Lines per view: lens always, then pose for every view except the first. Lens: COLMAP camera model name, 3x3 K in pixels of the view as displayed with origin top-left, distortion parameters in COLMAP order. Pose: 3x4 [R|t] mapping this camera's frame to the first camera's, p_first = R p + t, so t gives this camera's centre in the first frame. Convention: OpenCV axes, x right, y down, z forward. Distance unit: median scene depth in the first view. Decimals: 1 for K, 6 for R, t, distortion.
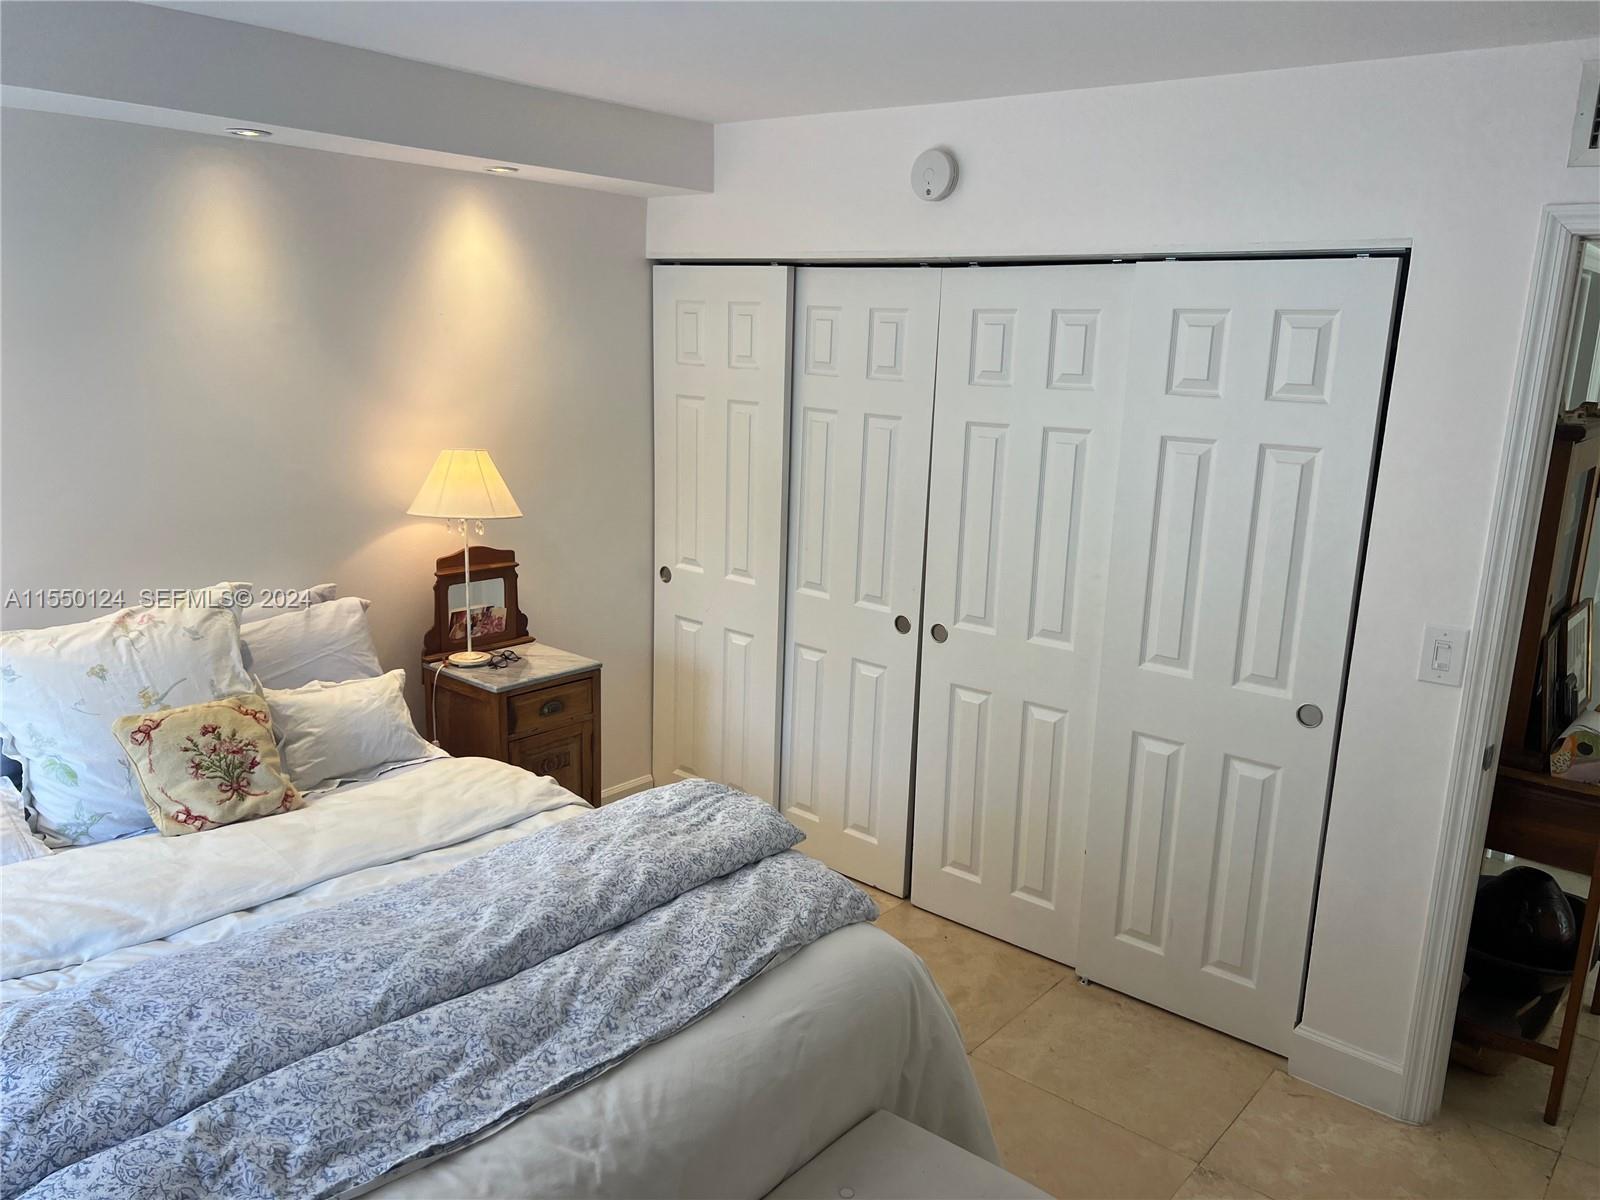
lens RADIAL K [[1198.1, 0, 799.4], [0, 1198.1, 599.2], [0, 0, 1]] dist [0.037093, -0.037987]
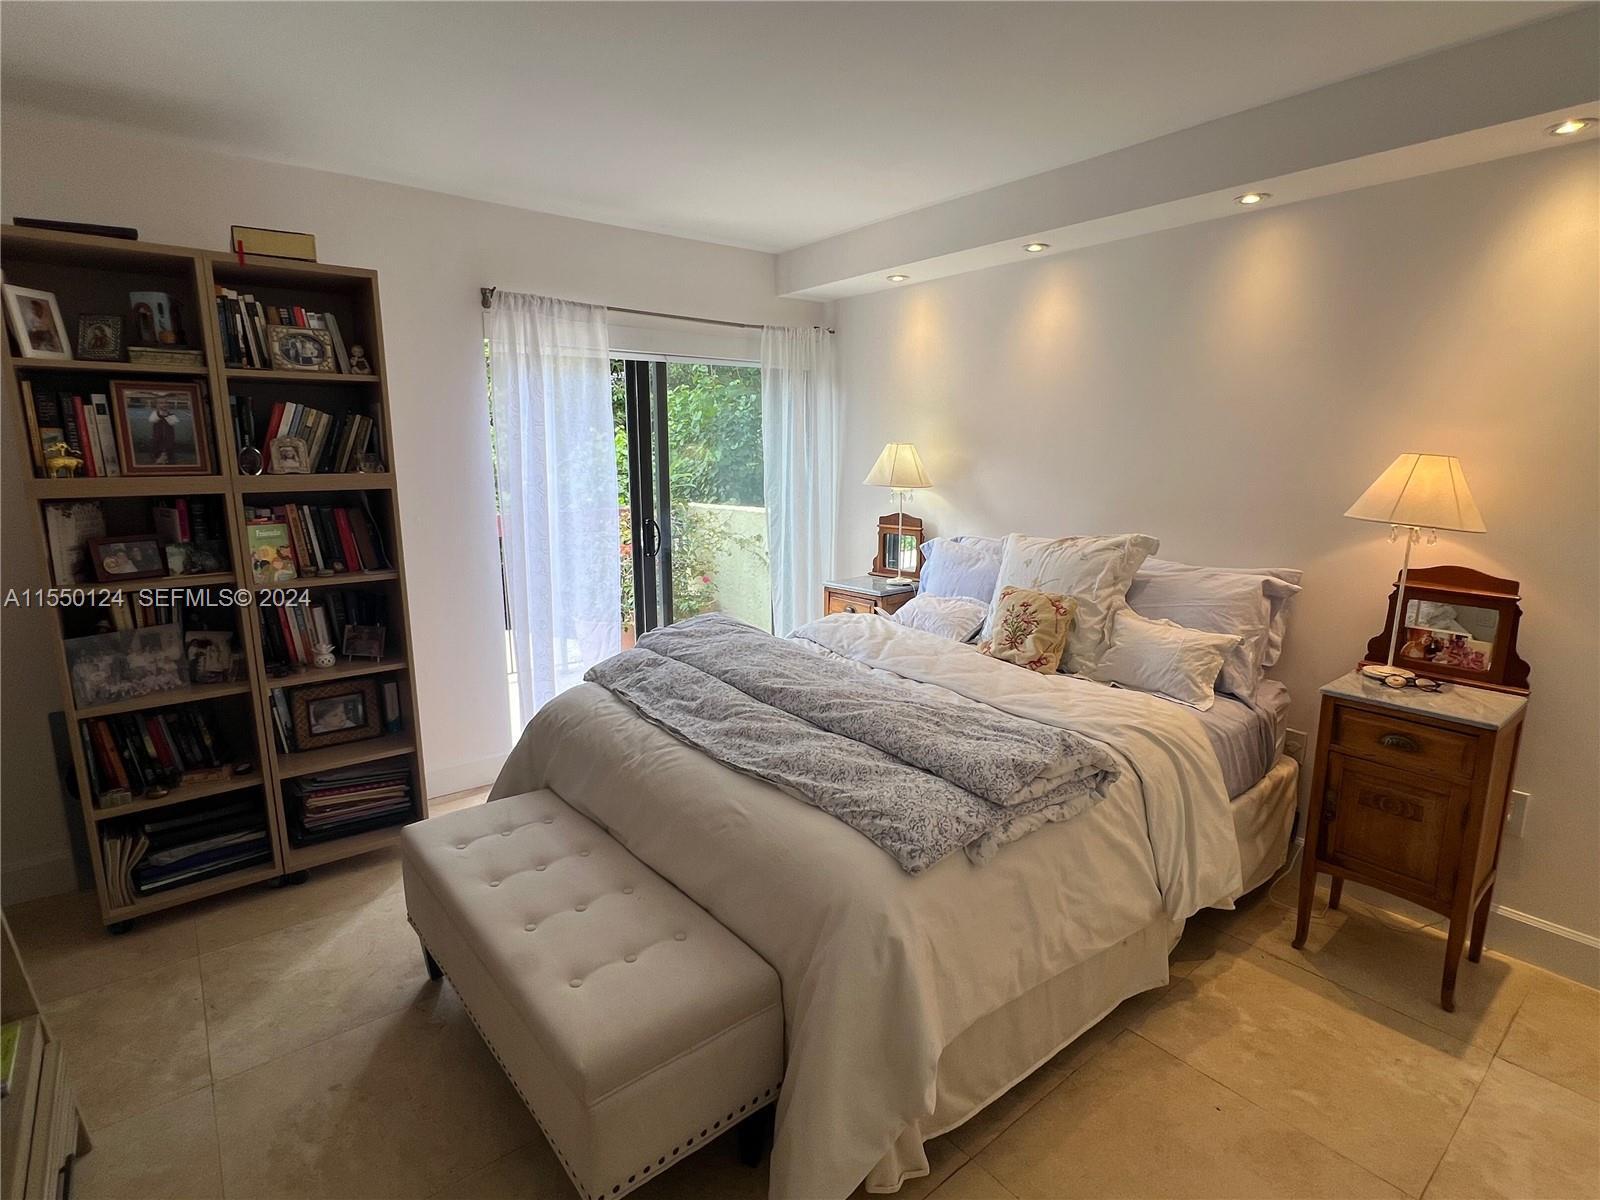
lens RADIAL K [[795.4, 0, 800.1], [0, 795.4, 598.7], [0, 0, 1]] dist [0.005948, 0.000653]
pose [[-0.182674, 0.153773, -0.971074, 0.728852], [-0.221042, 0.955984, 0.192965, -0.046723], [0.958004, 0.249897, -0.140643, 1.055959]]
